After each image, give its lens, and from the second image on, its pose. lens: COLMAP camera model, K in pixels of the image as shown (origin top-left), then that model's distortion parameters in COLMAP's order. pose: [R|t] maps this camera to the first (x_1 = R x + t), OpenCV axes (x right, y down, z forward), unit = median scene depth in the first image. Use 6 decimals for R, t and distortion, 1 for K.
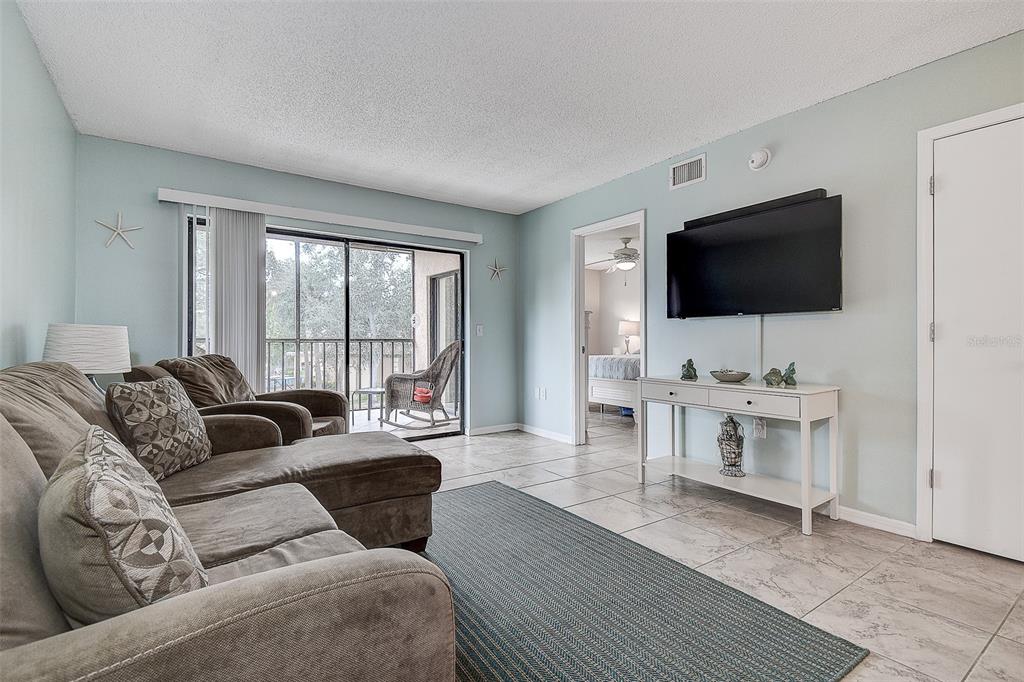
lens RADIAL K [[468.7, 0, 512.0], [0, 468.7, 341.0], [0, 0, 1]] dist [0.026933, 0.000047]
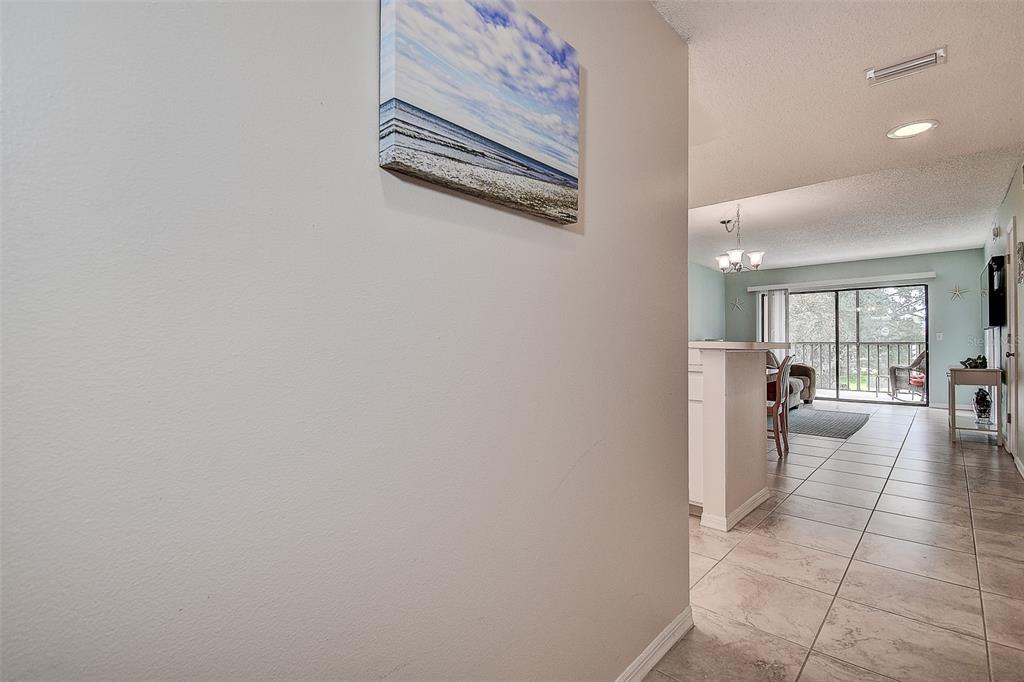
lens RADIAL K [[469.4, 0, 512.0], [0, 469.4, 341.0], [0, 0, 1]] dist [0.026665, -0.025355]
pose [[0.217026, -0.007046, -0.976140, 1.449337], [-0.000318, 0.999973, -0.007289, 0.004320], [0.976166, 0.001892, 0.217018, -0.818413]]
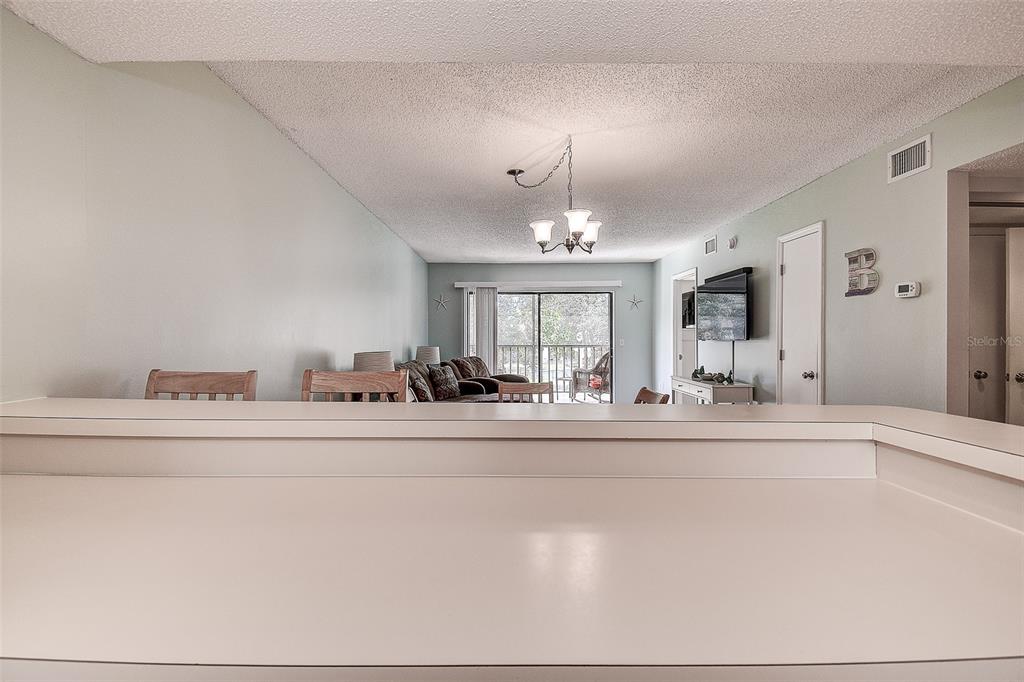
lens RADIAL K [[463.3, 0, 512.0], [0, 463.3, 341.0], [0, 0, 1]] dist [0.033546, -0.024383]
pose [[0.823524, 0.003261, -0.567272, 0.670971], [0.000973, 0.999974, 0.007161, -0.052331], [0.567281, -0.006450, 0.823499, -0.608682]]
